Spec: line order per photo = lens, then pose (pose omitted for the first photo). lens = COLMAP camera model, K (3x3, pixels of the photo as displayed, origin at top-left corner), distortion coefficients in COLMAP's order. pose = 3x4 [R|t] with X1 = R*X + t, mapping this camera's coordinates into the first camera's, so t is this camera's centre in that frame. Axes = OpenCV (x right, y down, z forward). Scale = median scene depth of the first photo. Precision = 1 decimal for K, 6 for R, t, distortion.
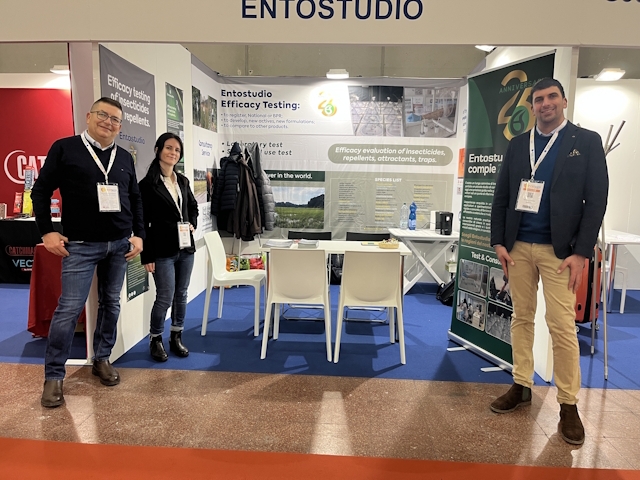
lens RADIAL K [[518.1, 0, 317.4], [0, 518.1, 242.4], [0, 0, 1]] dist [0.059320, -0.040212]
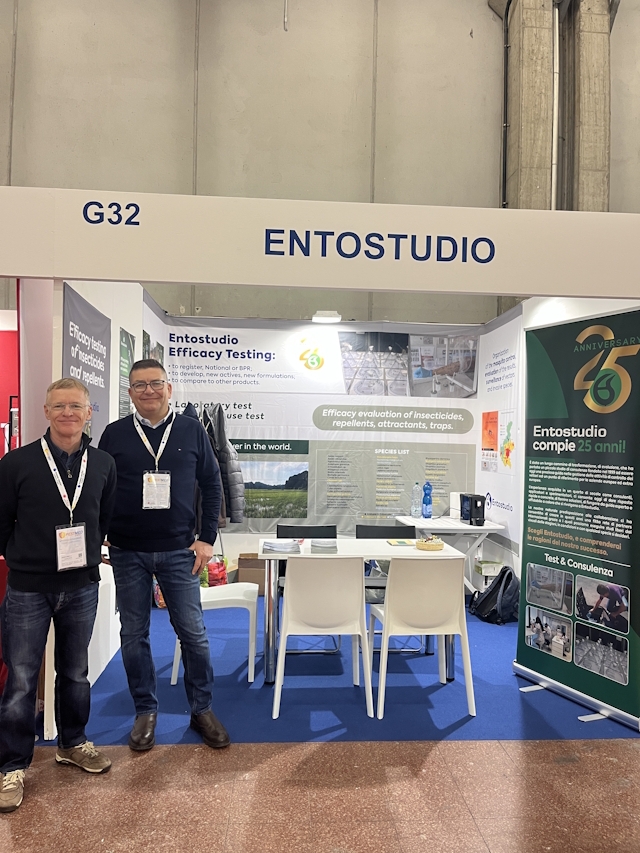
lens RADIAL K [[690.5, 0, 318.4], [0, 690.5, 428.7], [0, 0, 1]] dist [0.059320, -0.040212]
pose [[0.991503, -0.001721, 0.130074, -0.160610], [0.019333, 0.990758, -0.134255, -0.032031], [-0.128641, 0.135629, 0.982373, 0.024744]]
